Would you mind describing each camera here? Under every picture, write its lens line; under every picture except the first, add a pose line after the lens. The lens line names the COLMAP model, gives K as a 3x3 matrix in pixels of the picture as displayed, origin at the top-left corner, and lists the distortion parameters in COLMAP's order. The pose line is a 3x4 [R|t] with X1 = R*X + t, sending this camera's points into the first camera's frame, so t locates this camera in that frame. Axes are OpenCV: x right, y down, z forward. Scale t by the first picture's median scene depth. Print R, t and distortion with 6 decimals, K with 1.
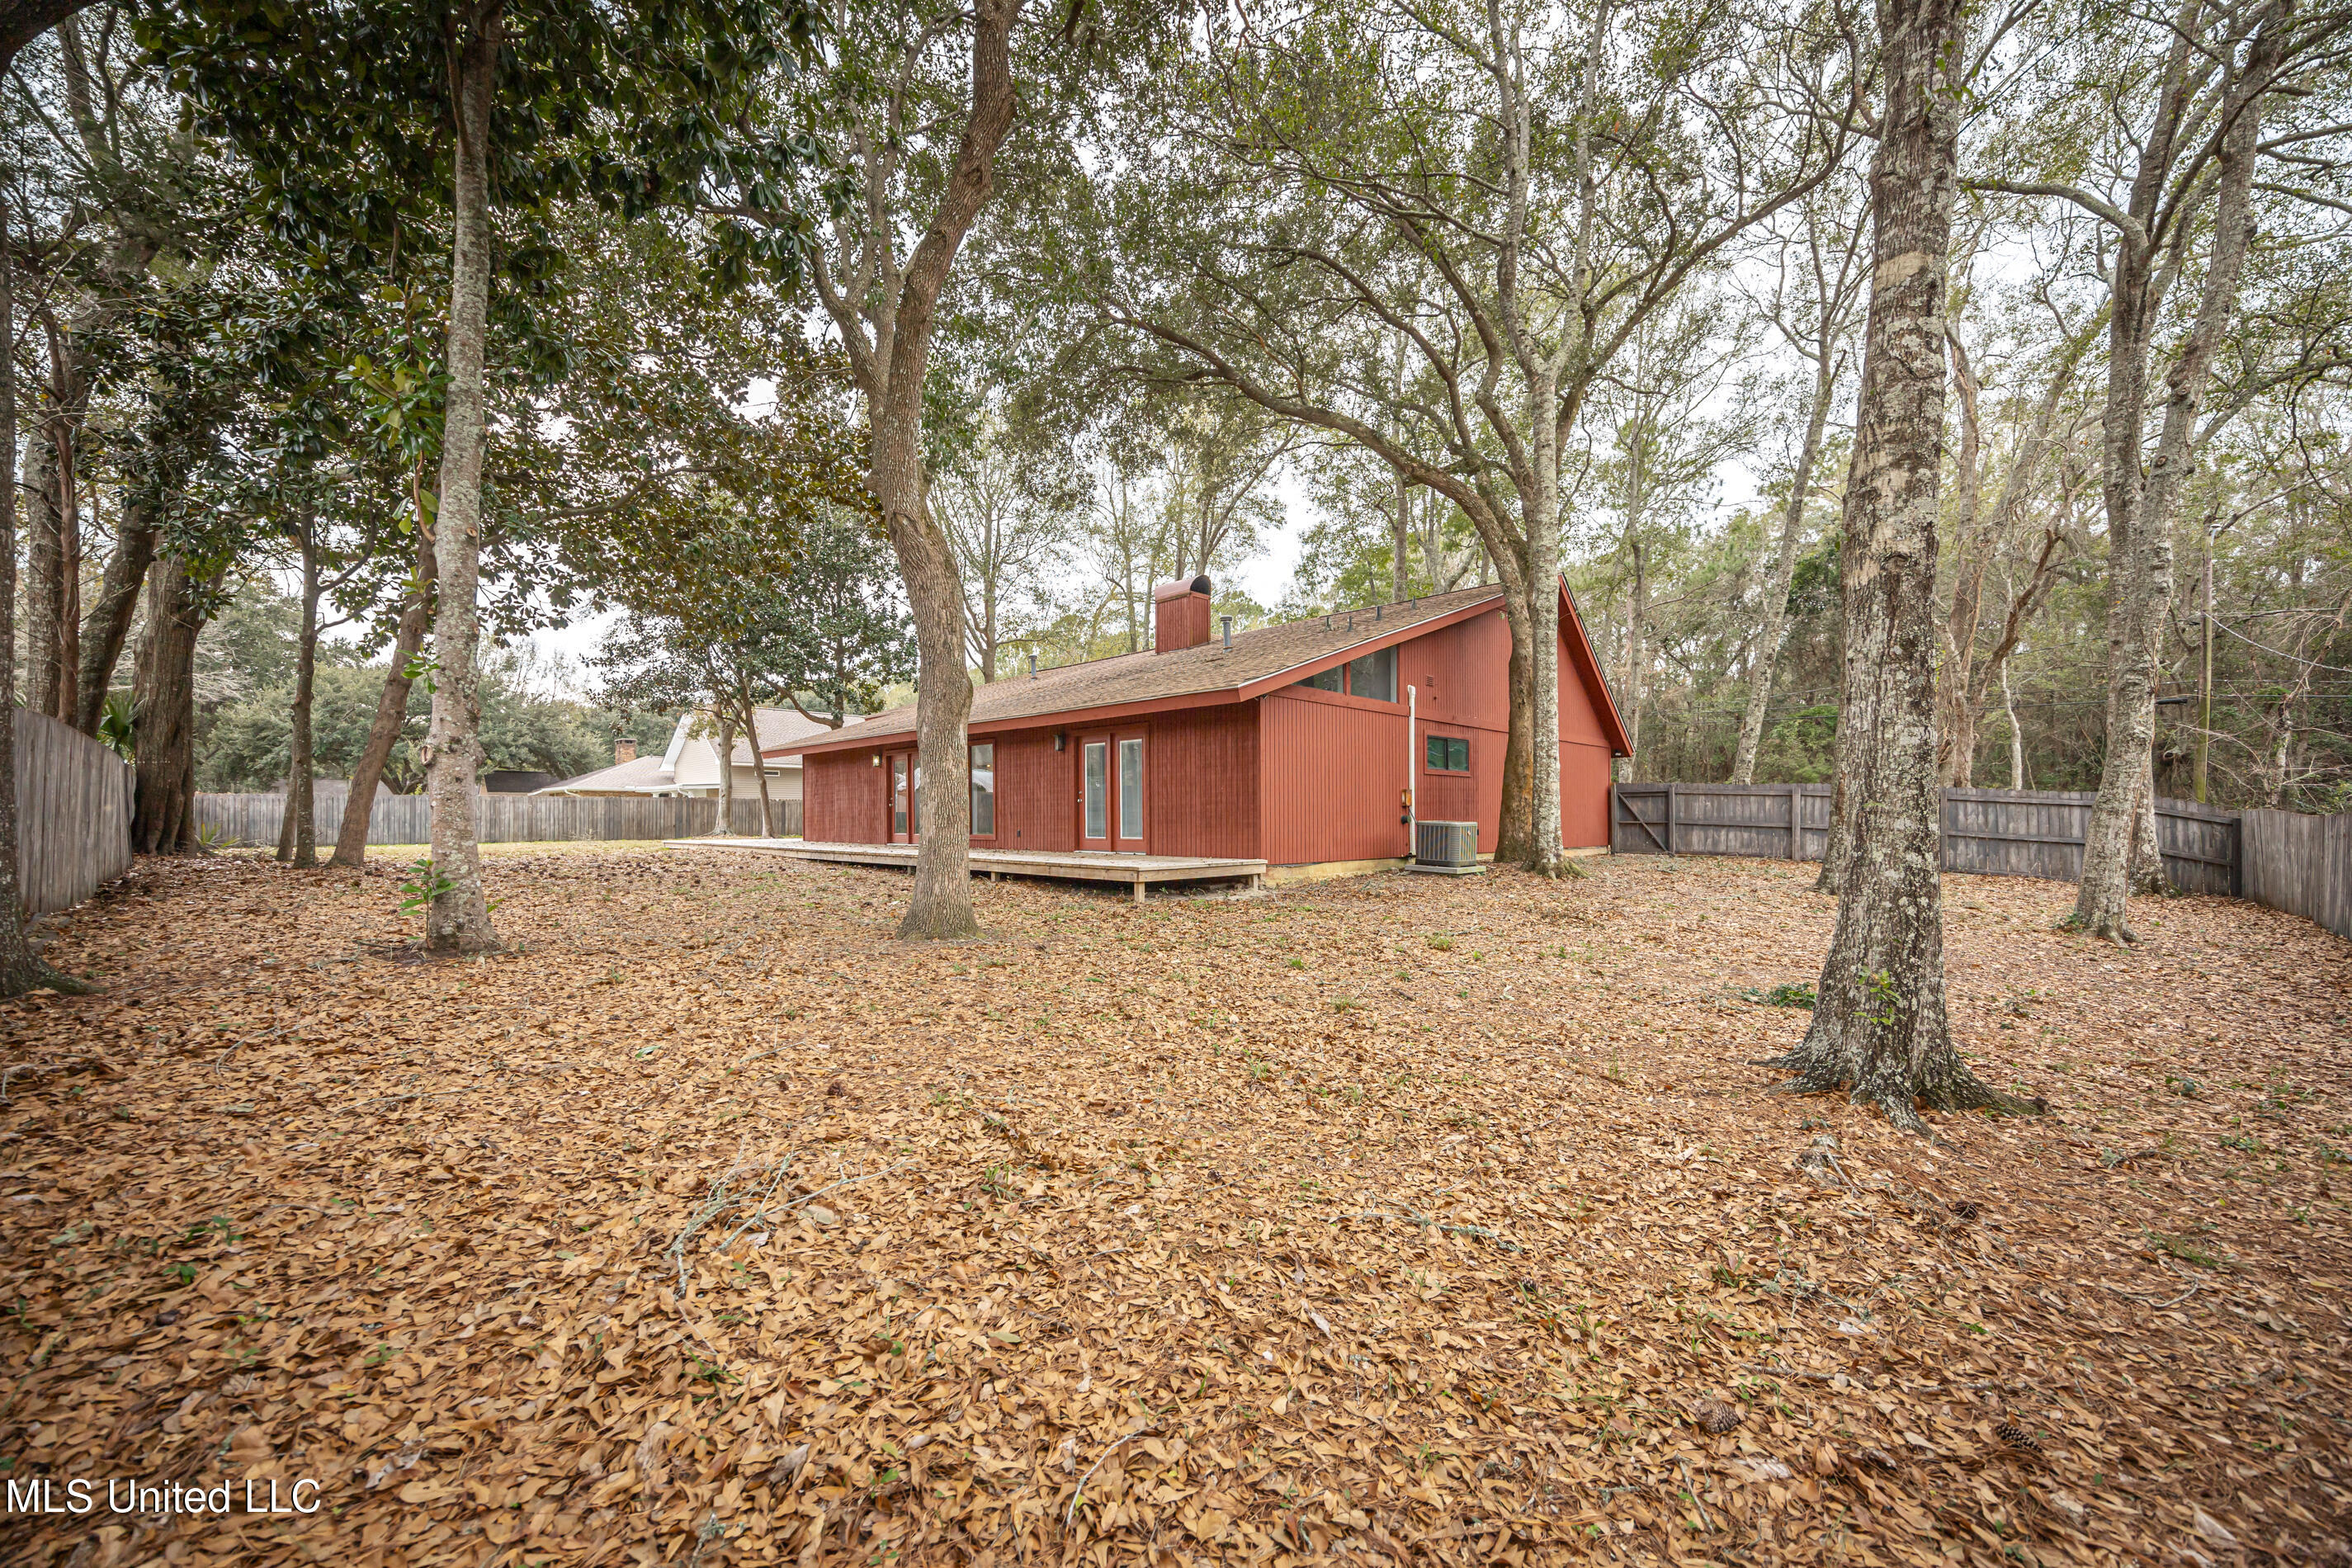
lens RADIAL K [[889.8, 0, 1178.2], [0, 889.8, 778.7], [0, 0, 1]] dist [-0.000902, 0.000184]
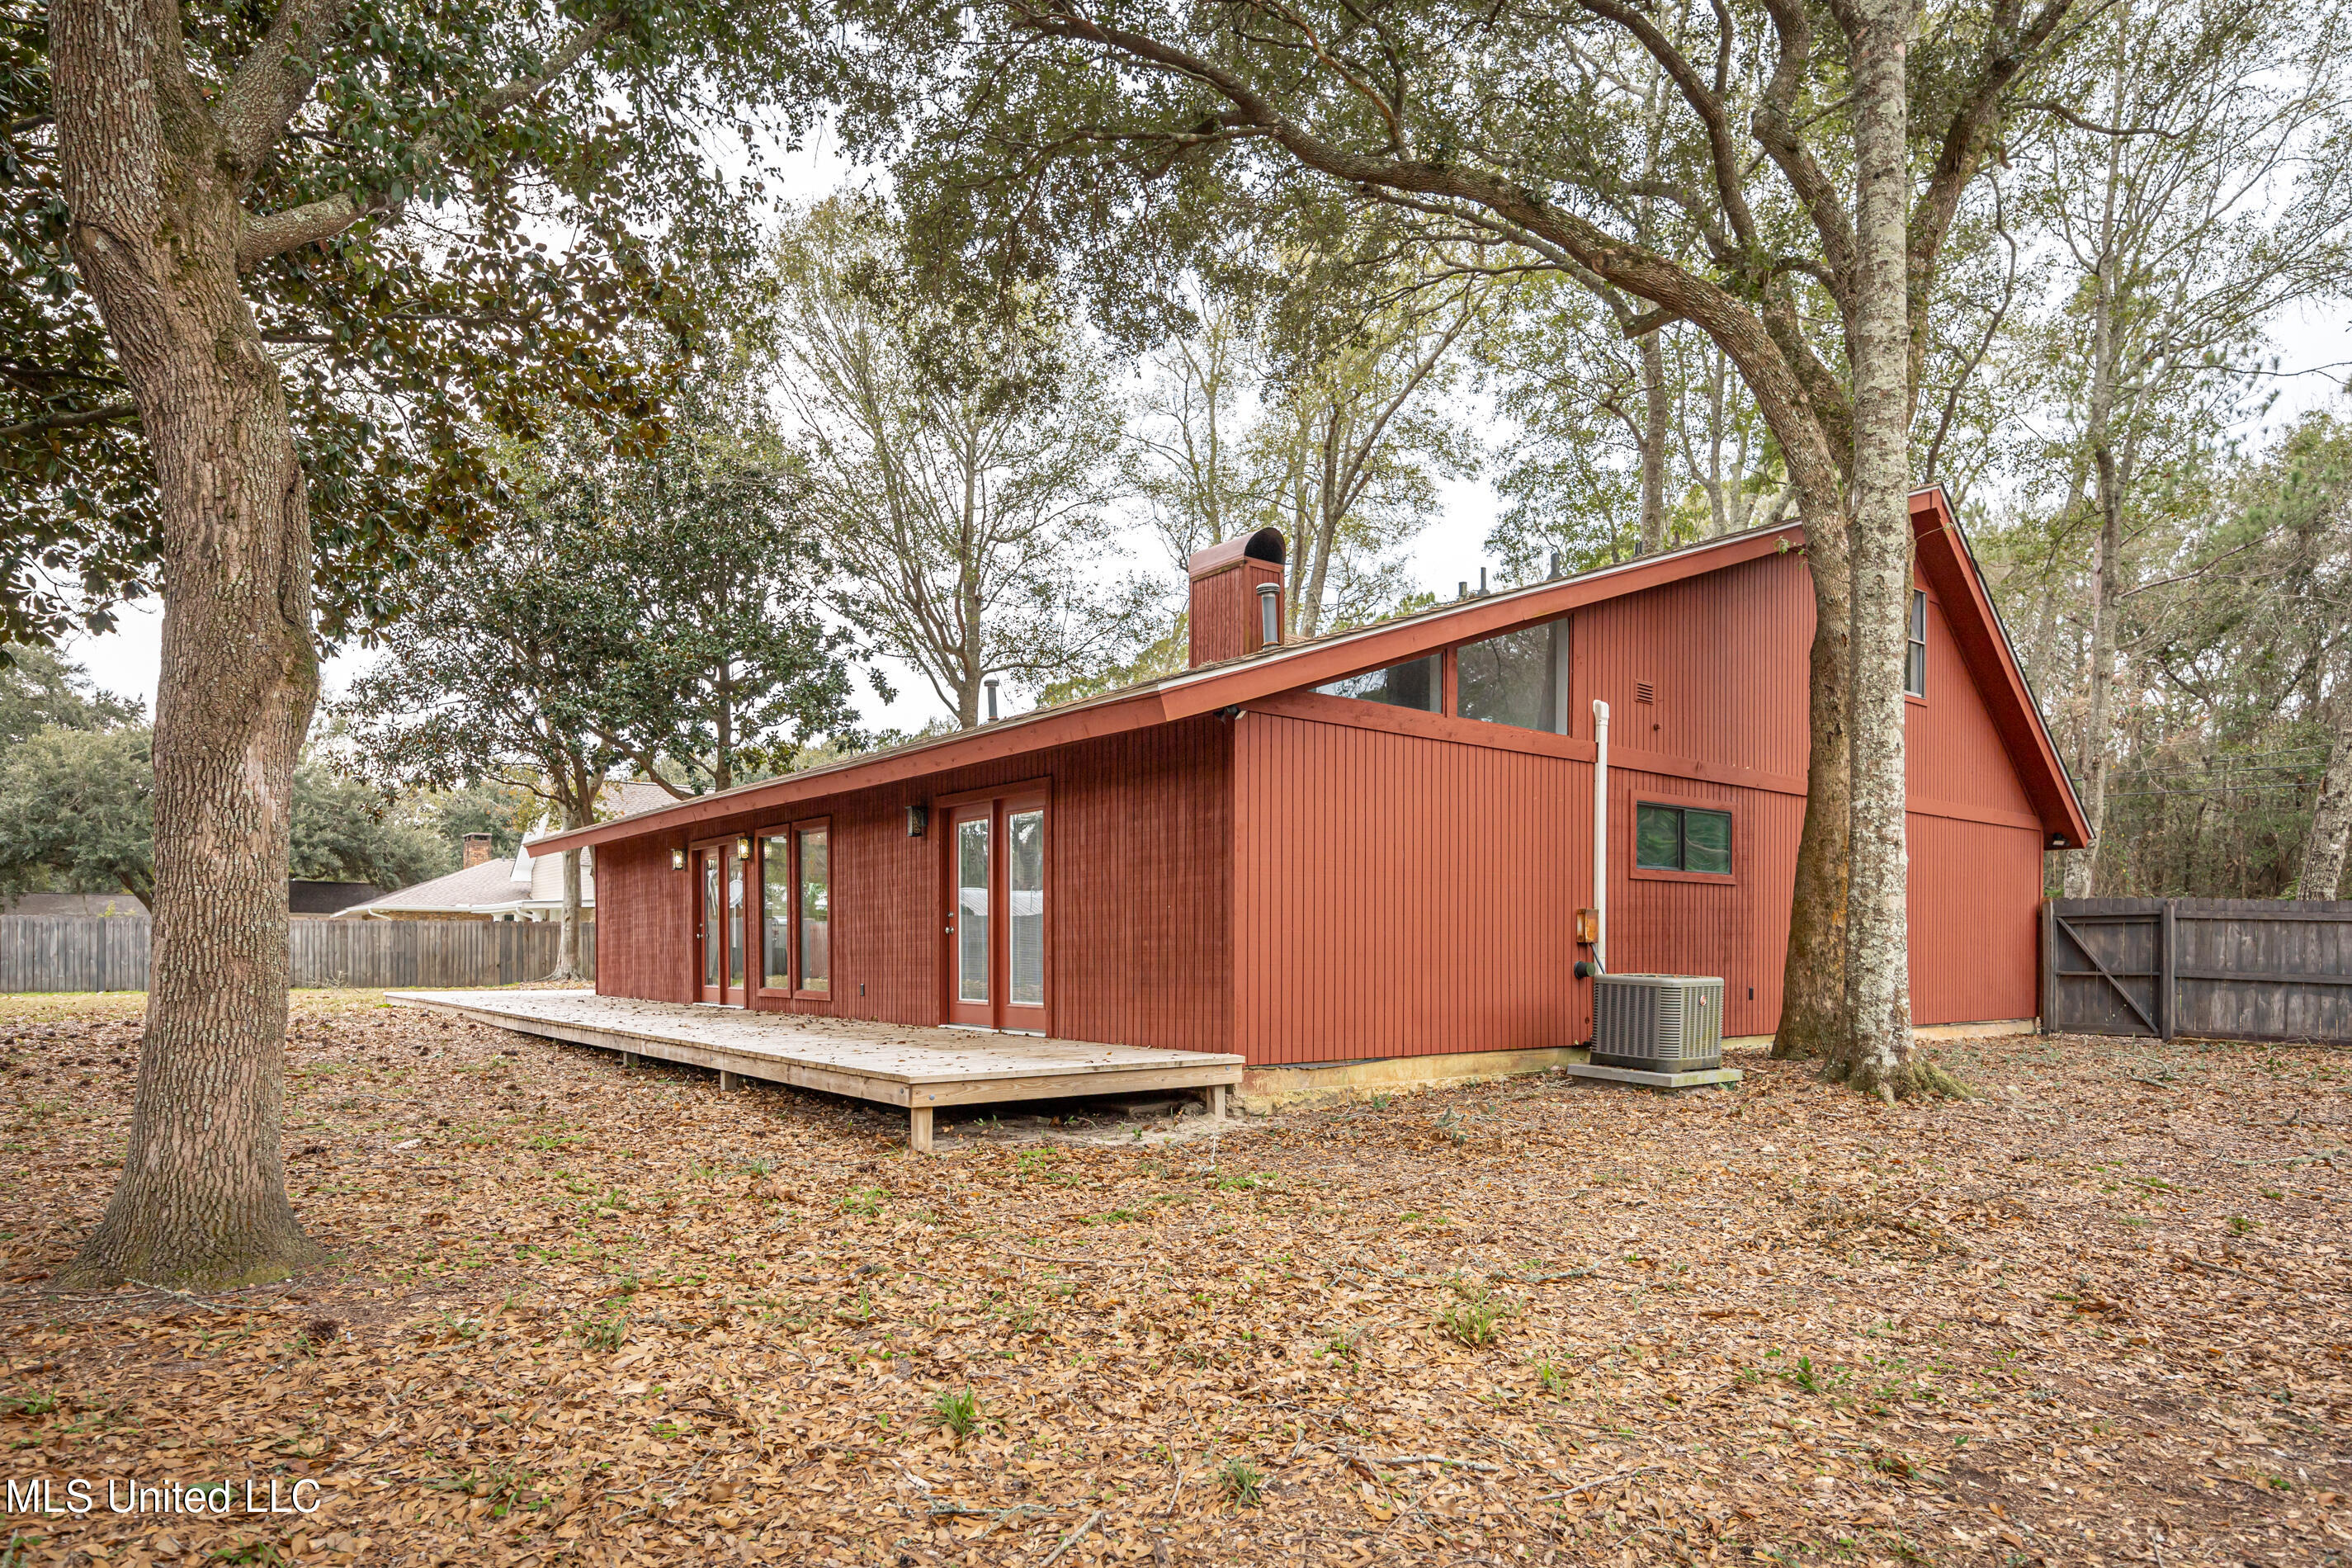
lens RADIAL K [[1356.6, 0, 1176.6], [0, 1356.6, 920.0], [0, 0, 1]] dist [0.001794, -0.003099]
pose [[0.991861, 0.002268, -0.127306, 0.090780], [0.000182, 0.999815, 0.019230, 0.002471], [0.127326, -0.019097, 0.991677, 0.158264]]
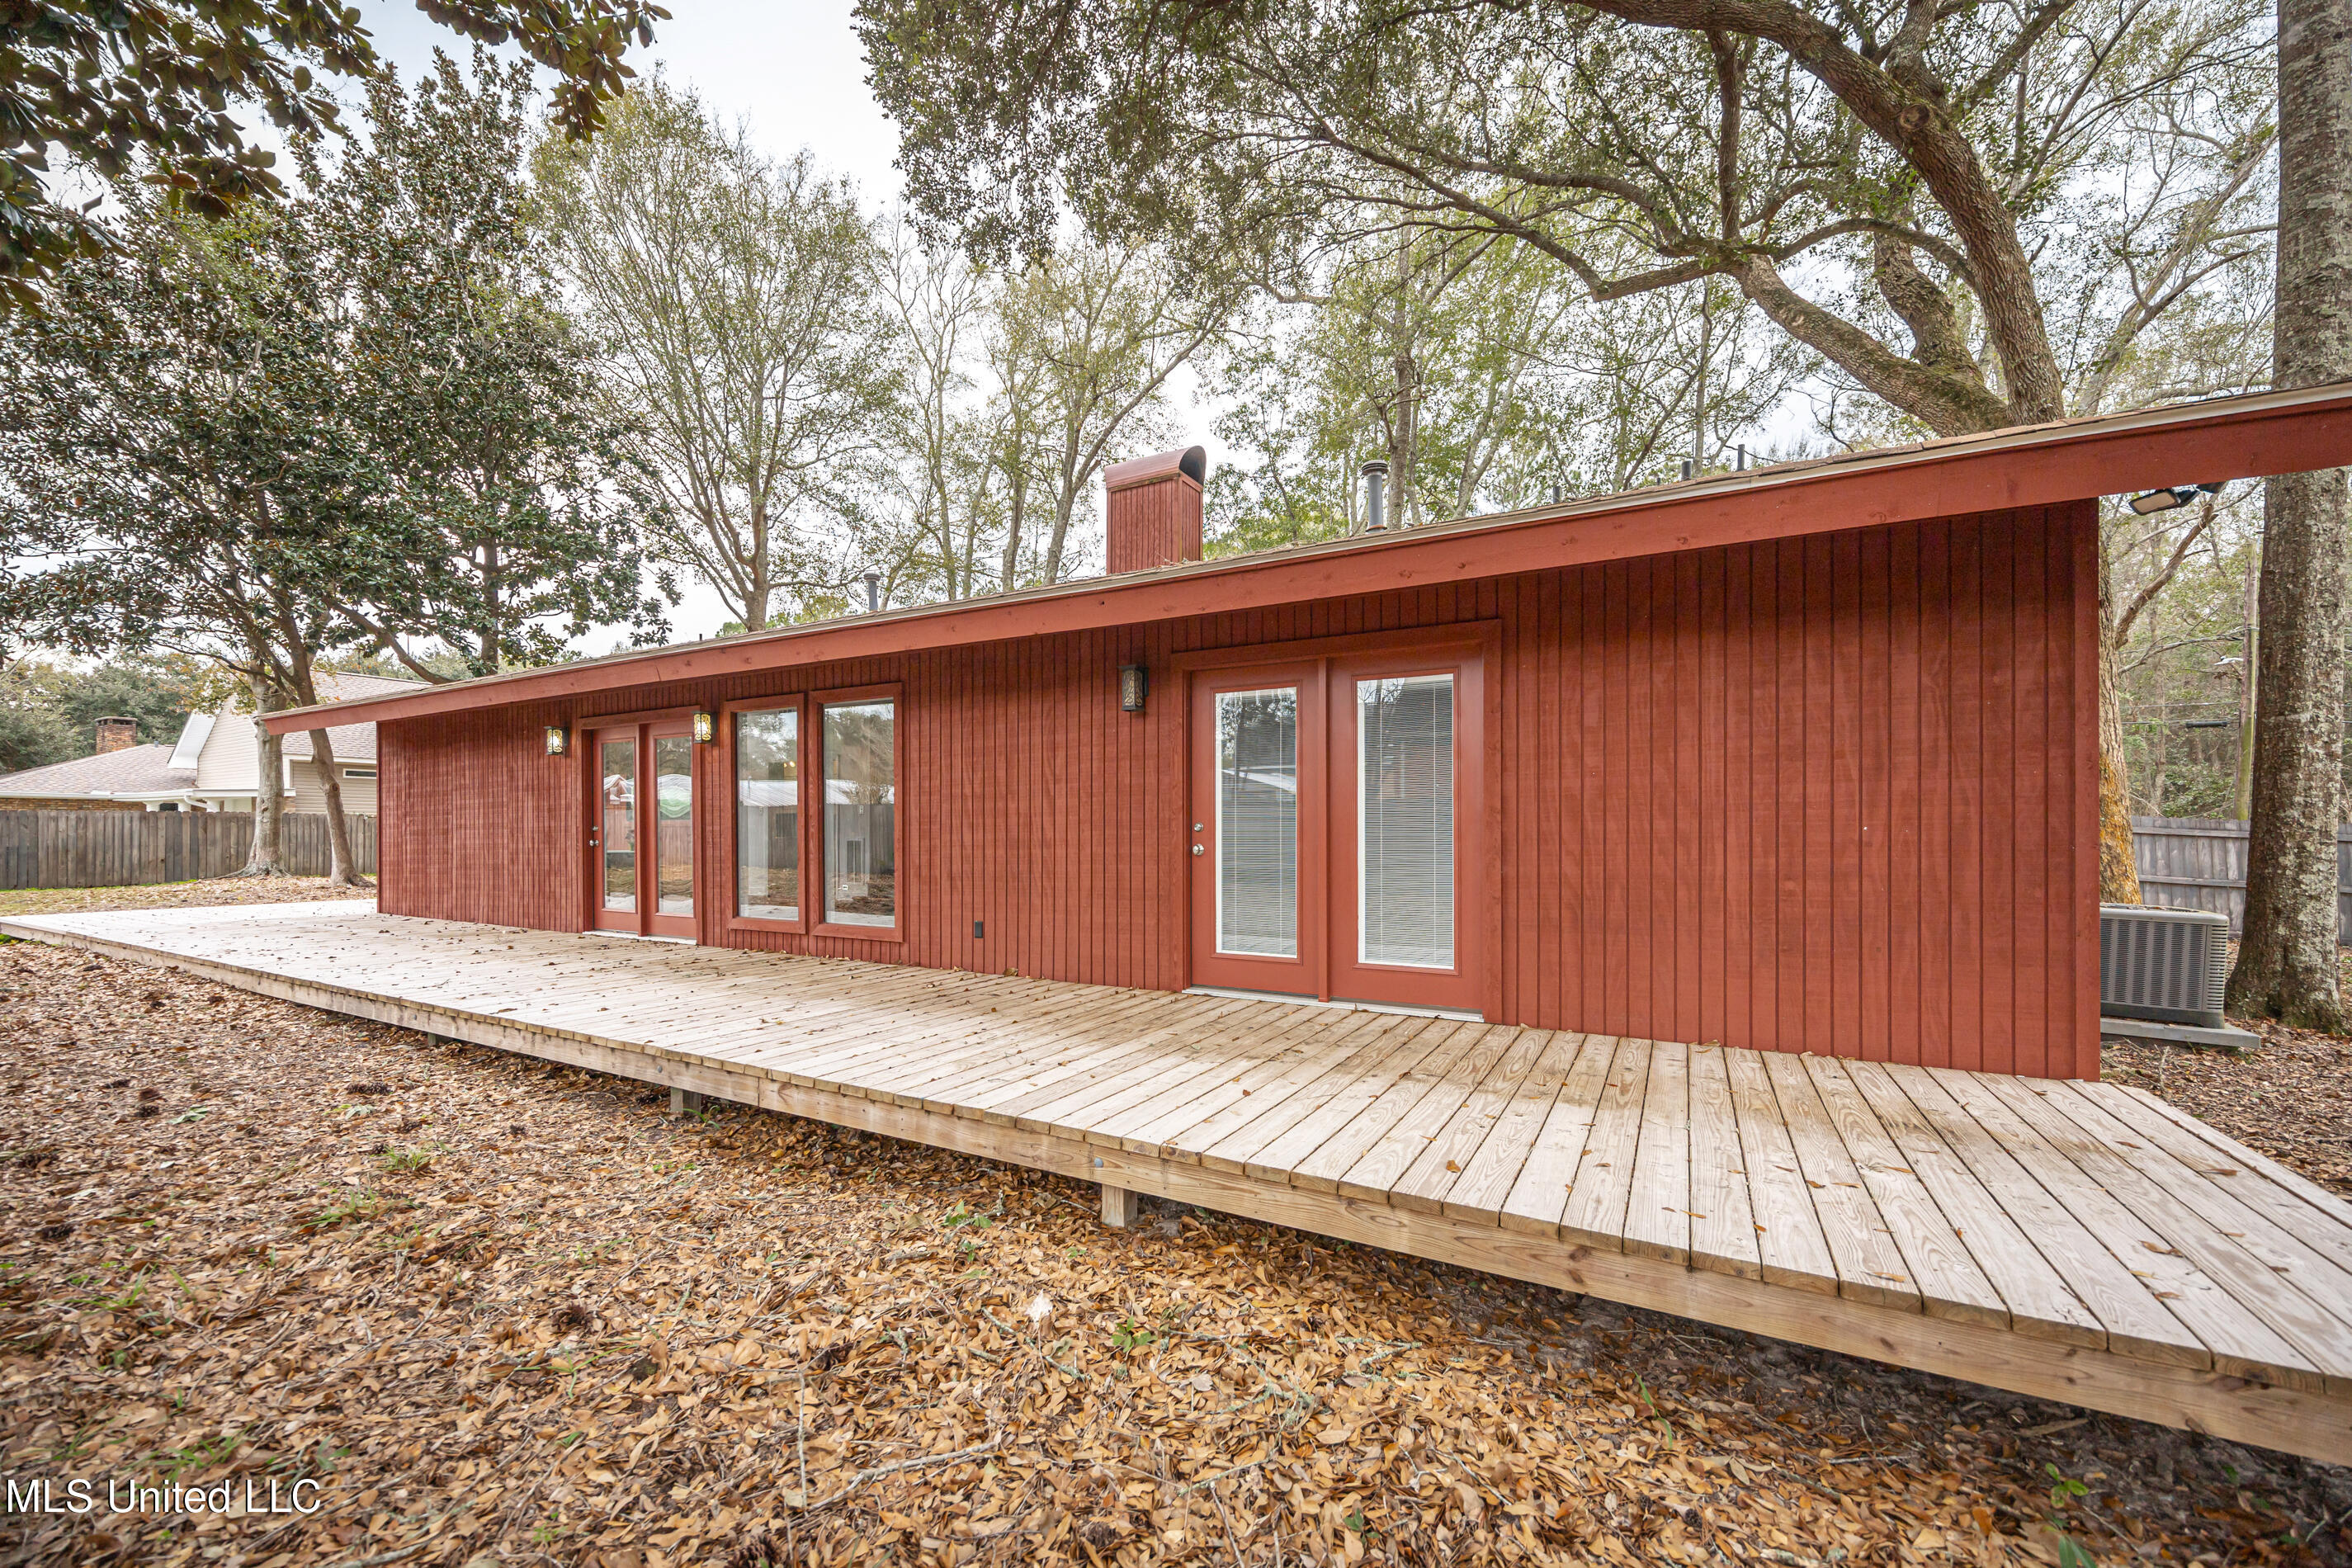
lens RADIAL K [[918.7, 0, 1186.1], [0, 918.7, 812.5], [0, 0, 1]] dist [-0.002641, -0.000482]
pose [[0.963936, 0.010658, 0.265920, -0.155283], [-0.015647, 0.999739, 0.016651, 0.002582], [-0.265674, -0.020212, 0.963851, 0.467057]]
